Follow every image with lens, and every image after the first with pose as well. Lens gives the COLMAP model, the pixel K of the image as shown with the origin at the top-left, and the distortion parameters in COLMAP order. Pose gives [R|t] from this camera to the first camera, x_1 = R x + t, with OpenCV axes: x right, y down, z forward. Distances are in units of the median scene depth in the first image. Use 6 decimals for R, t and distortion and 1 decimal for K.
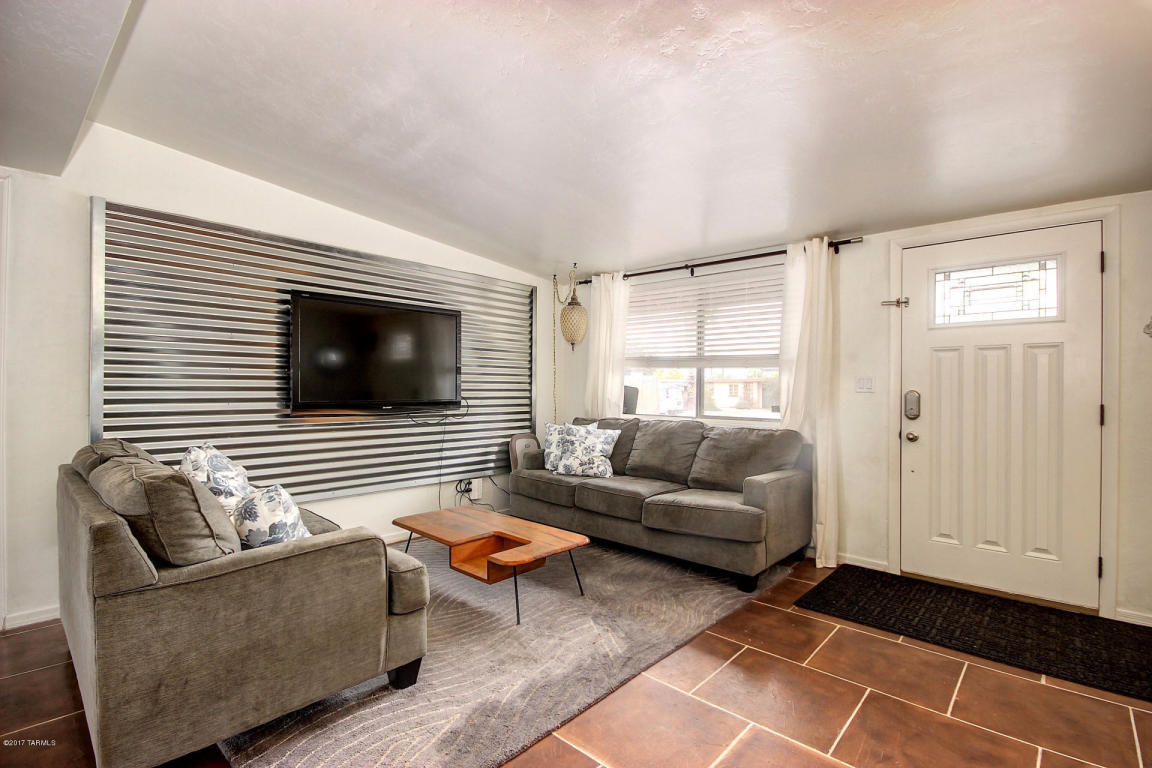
lens RADIAL K [[535.7, 0, 602.0], [0, 535.7, 384.5], [0, 0, 1]] dist [0.004303, -0.009461]
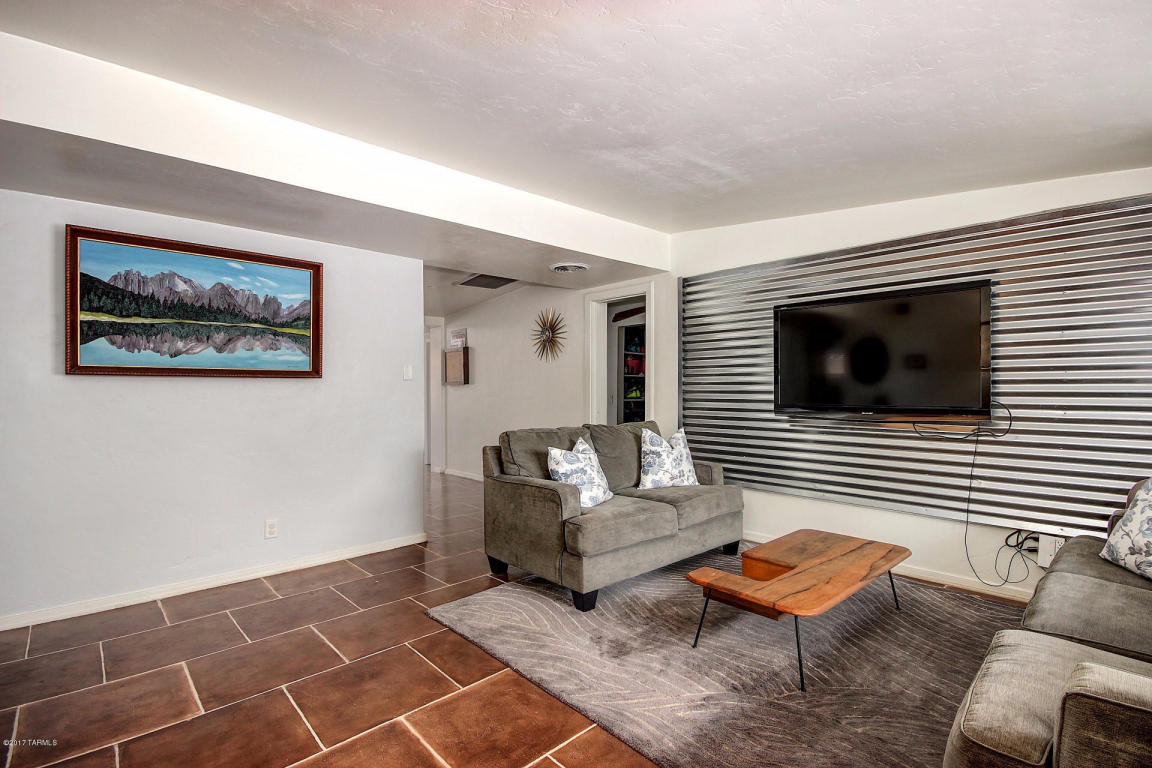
lens RADIAL K [[535.7, 0, 580.0], [0, 535.7, 390.8], [0, 0, 1]] dist [0.004303, -0.009461]
pose [[-0.115132, -0.004707, -0.993339, 0.541008], [0.008460, 0.999948, -0.005719, 0.005757], [0.993314, -0.009062, -0.115086, 0.627571]]
